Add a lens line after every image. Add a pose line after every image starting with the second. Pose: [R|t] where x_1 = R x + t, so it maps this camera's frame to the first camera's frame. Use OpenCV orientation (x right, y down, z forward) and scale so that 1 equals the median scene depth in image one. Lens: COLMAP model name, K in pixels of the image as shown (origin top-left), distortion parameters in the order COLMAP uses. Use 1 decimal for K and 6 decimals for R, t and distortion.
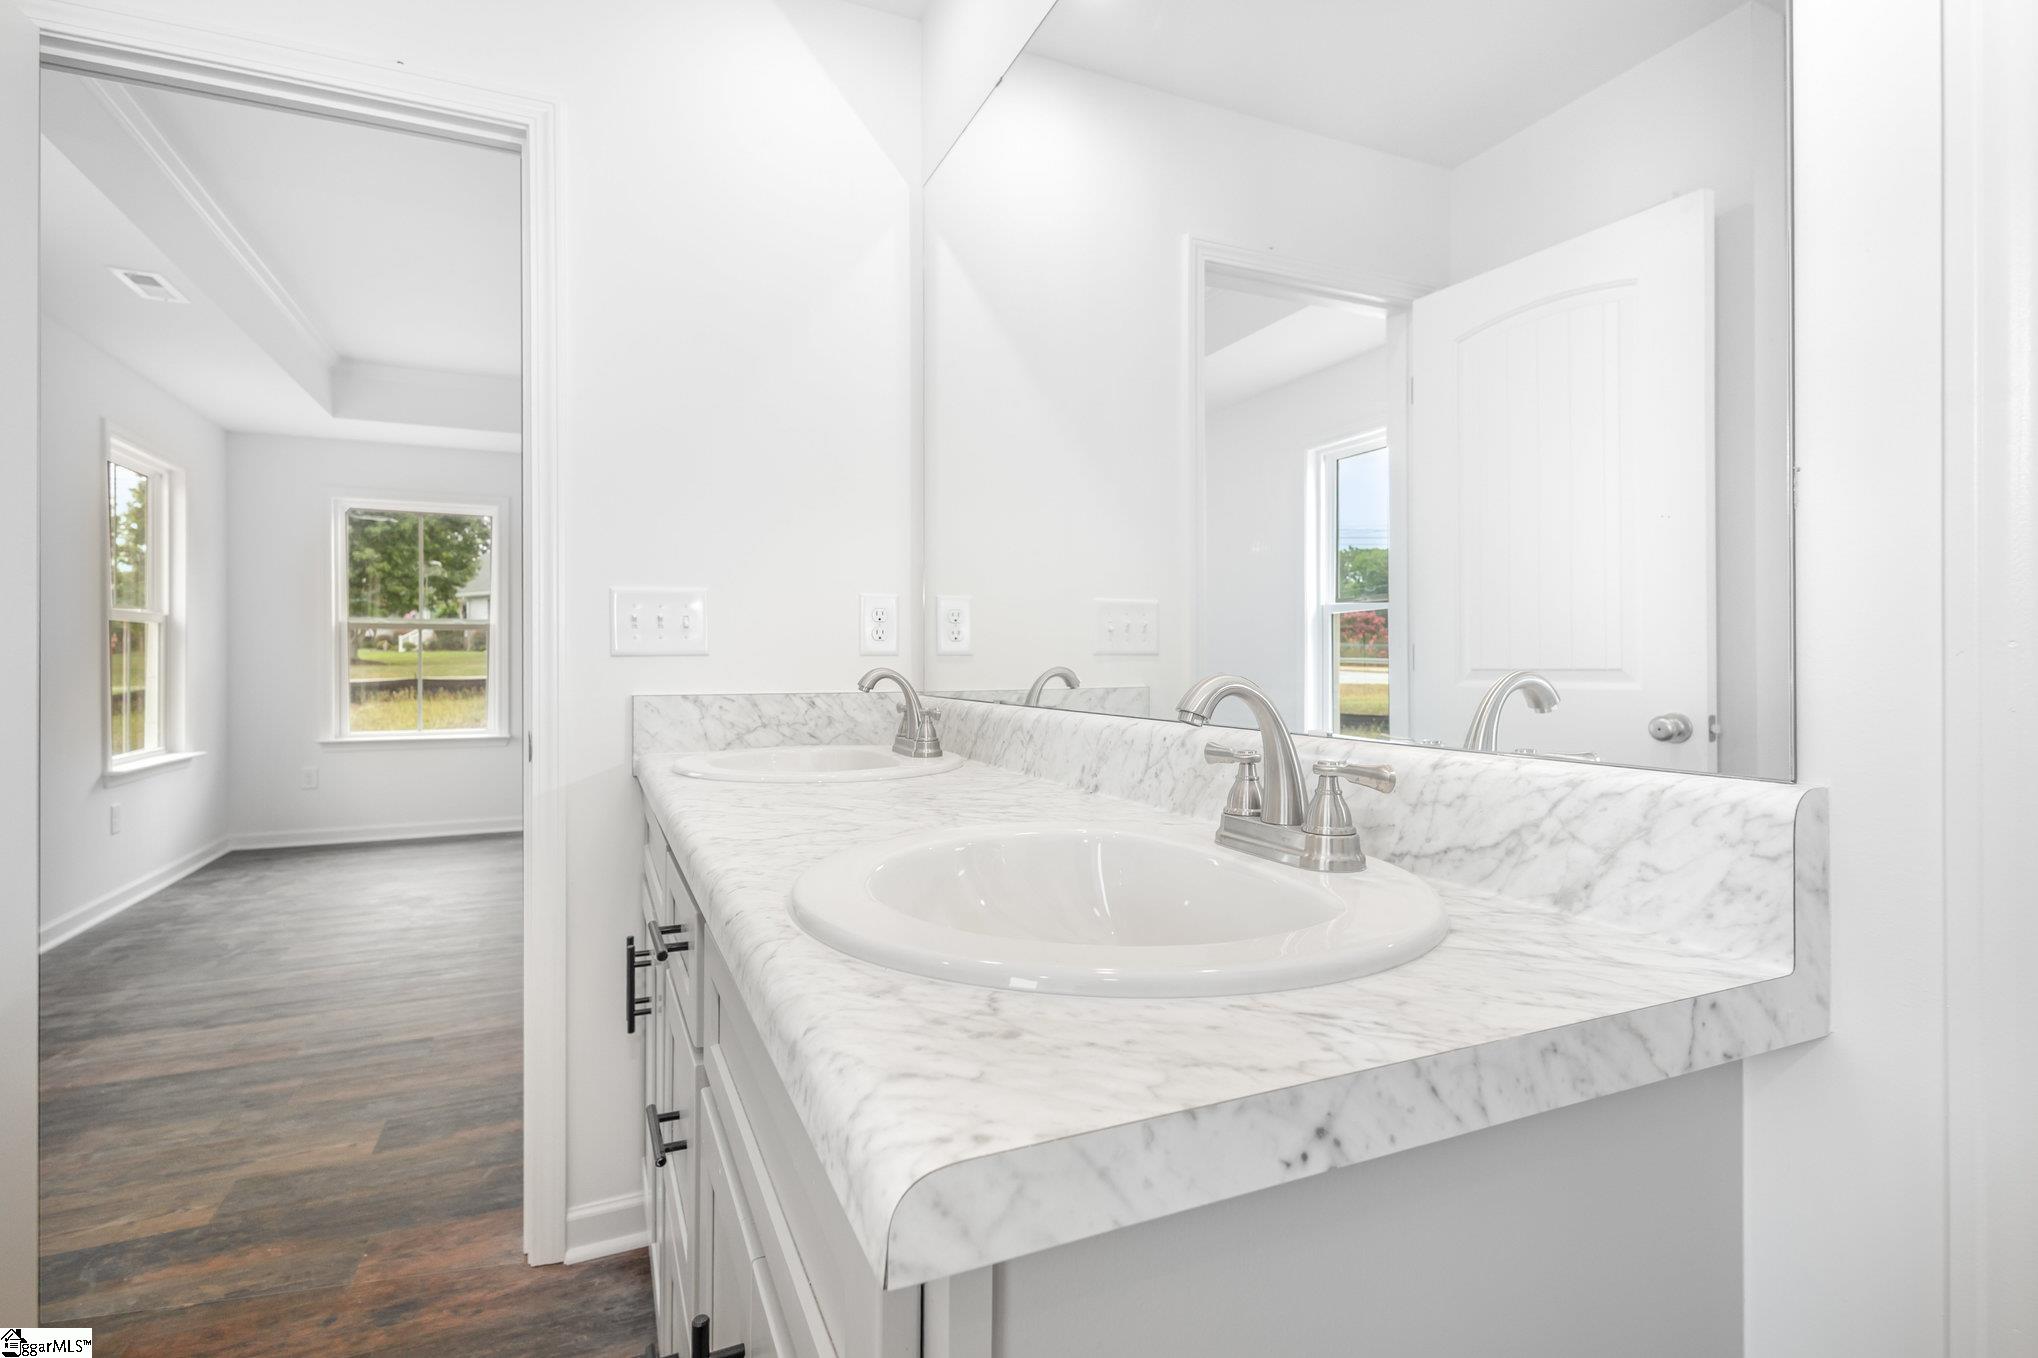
lens RADIAL K [[955.3, 0, 1027.9], [0, 955.3, 661.3], [0, 0, 1]] dist [0.010826, -0.002423]
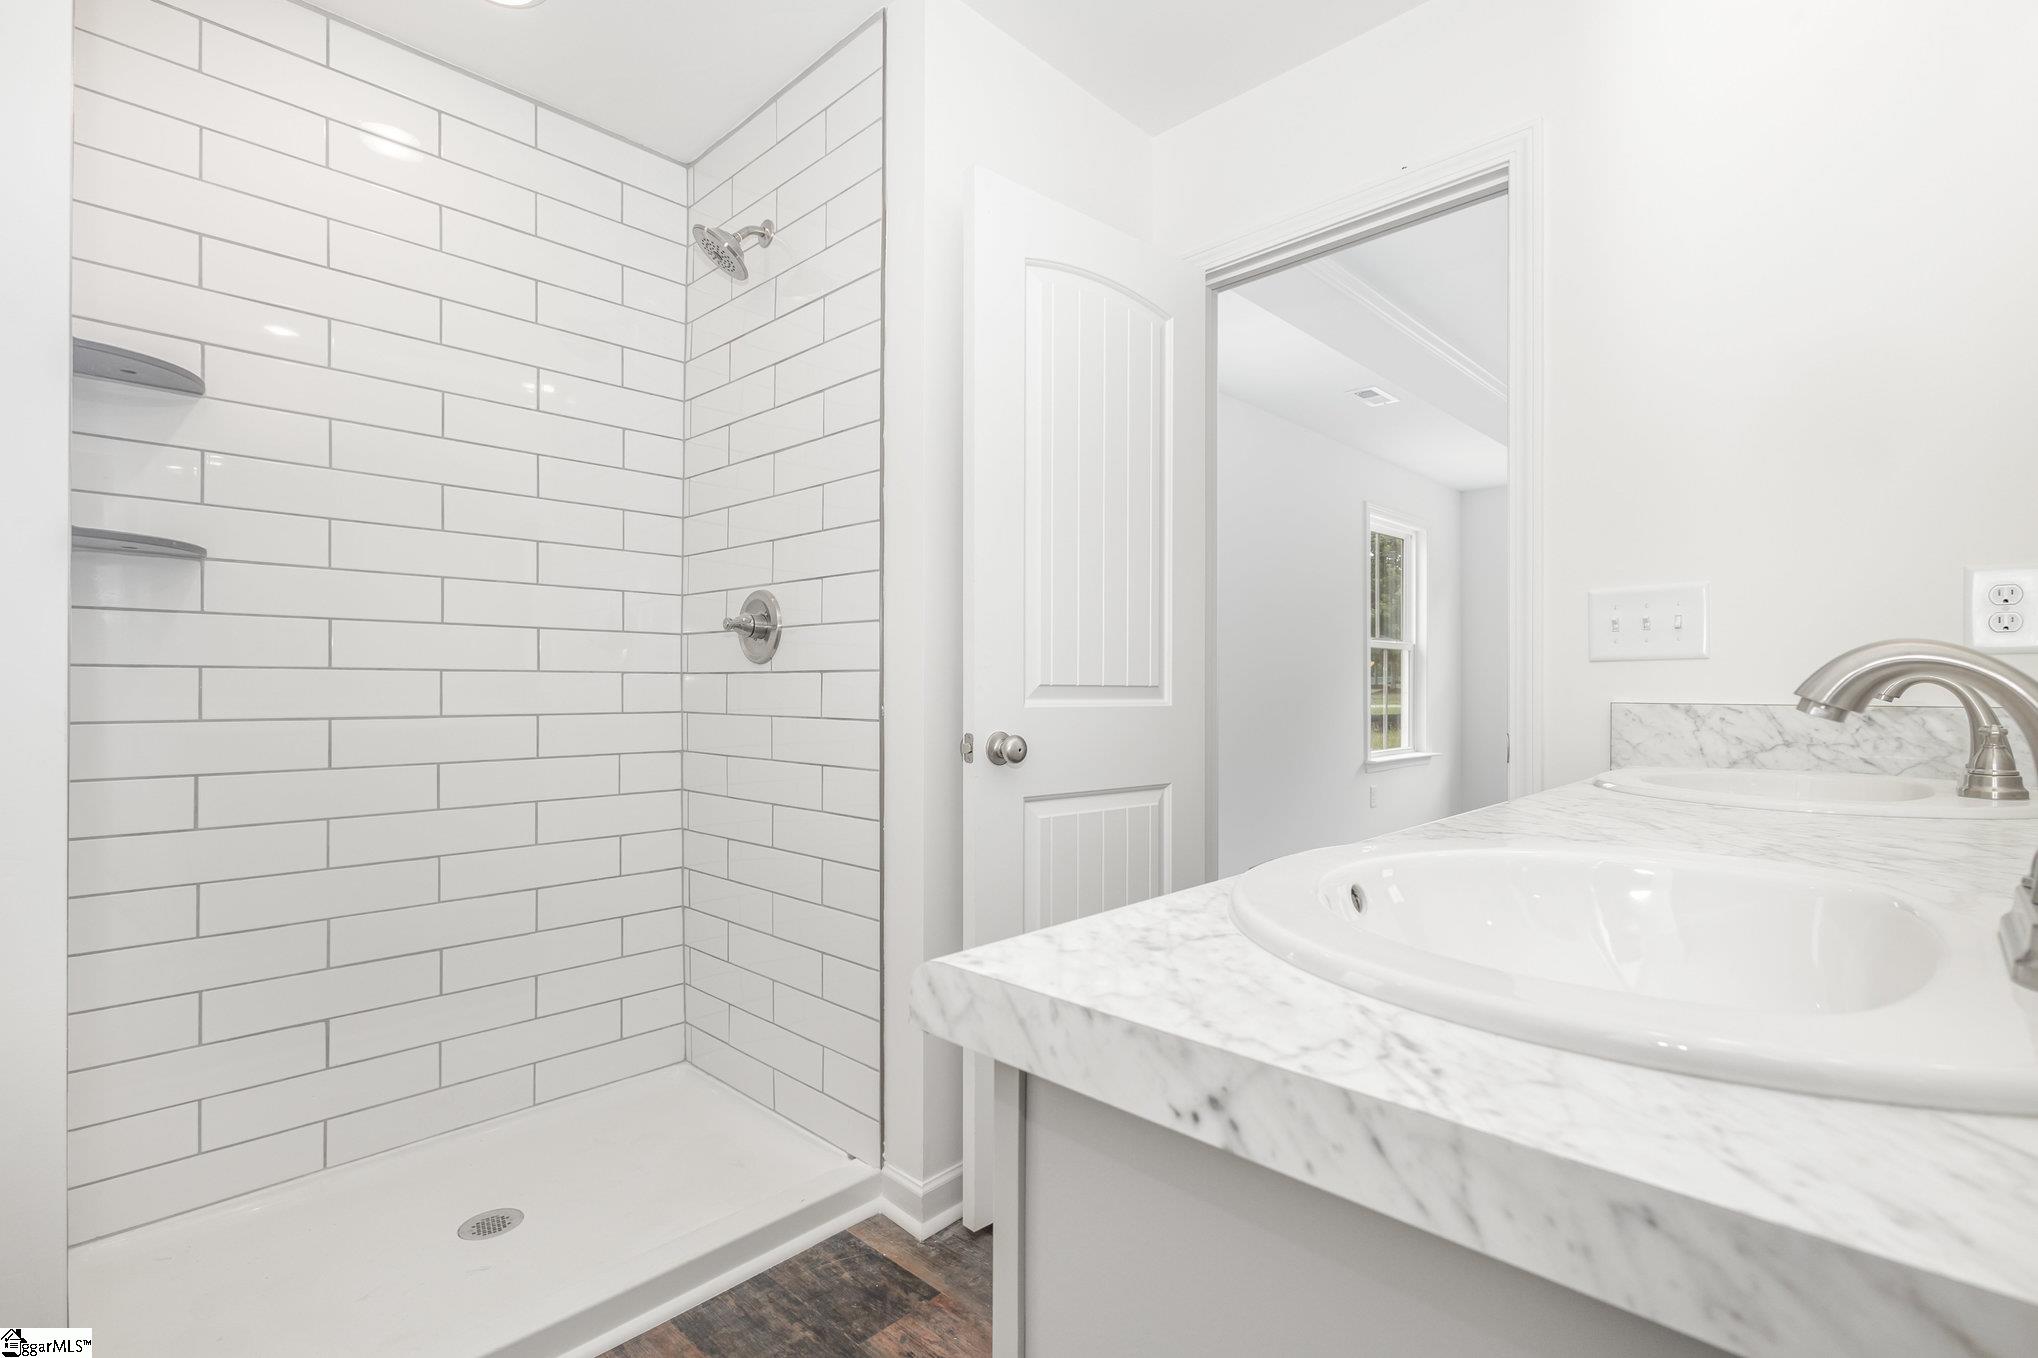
lens RADIAL K [[955.3, 0, 1037.7], [0, 955.3, 692.3], [0, 0, 1]] dist [0.010826, -0.002423]
pose [[0.377888, 0.006281, -0.925830, 0.936218], [-0.000189, 0.999977, 0.006706, 0.071558], [0.925851, -0.002359, 0.377881, 0.413956]]
